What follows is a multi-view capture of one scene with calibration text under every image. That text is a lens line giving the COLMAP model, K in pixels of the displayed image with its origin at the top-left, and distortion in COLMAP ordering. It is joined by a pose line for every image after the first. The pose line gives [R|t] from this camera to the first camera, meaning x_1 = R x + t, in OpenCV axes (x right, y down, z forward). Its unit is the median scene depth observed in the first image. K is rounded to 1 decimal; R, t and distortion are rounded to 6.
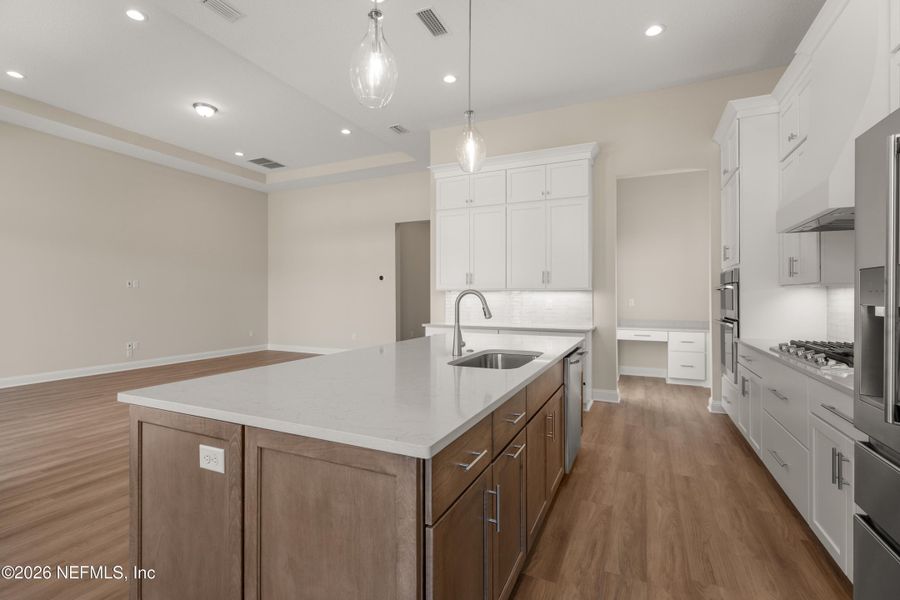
lens RADIAL K [[431.3, 0, 450.0], [0, 431.3, 300.0], [0, 0, 1]] dist [-0.001480, -0.000006]
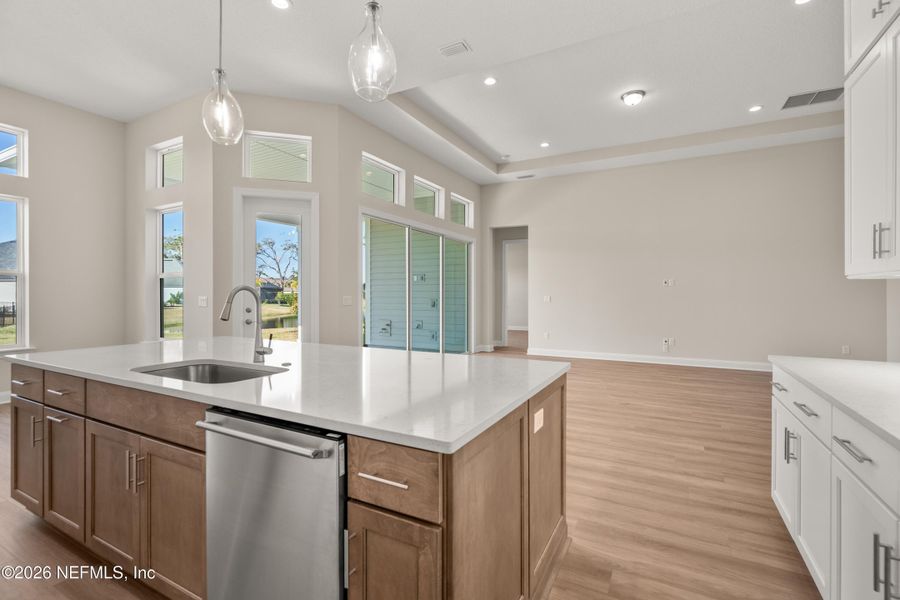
lens RADIAL K [[414.1, 0, 450.0], [0, 414.1, 300.0], [0, 0, 1]] dist [-0.002553, 0.000197]
pose [[-0.073114, 0.011367, -0.997259, 0.378999], [-0.003250, 0.999927, 0.011635, -0.003340], [0.997318, 0.004092, -0.073072, 0.653562]]
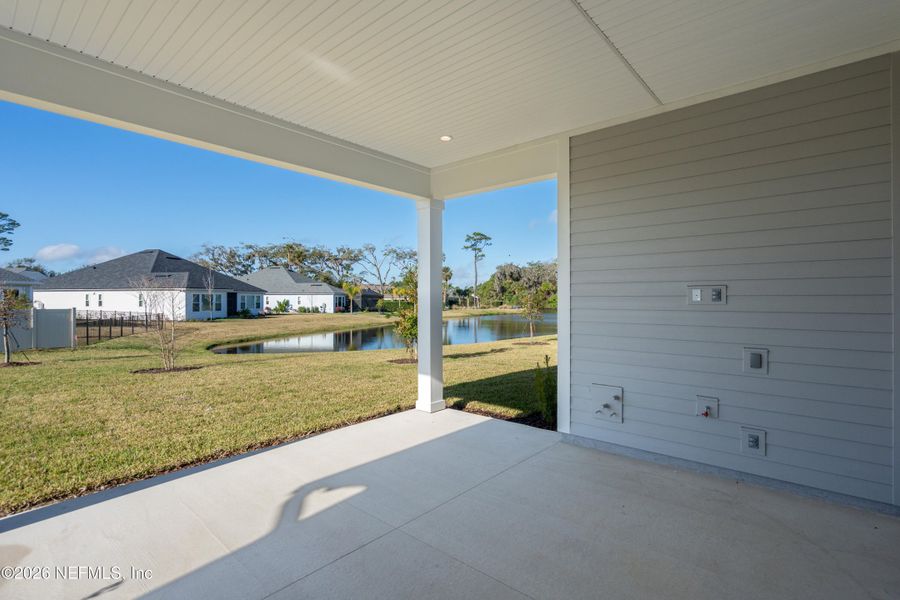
lens RADIAL K [[431.3, 0, 450.0], [0, 431.3, 300.0], [0, 0, 1]] dist [-0.001480, -0.000006]
pose [[-0.296560, -0.002358, -0.955011, 0.352703], [-0.004793, 0.999988, -0.000981, -0.005090], [0.955002, 0.004287, -0.296568, 0.639669]]
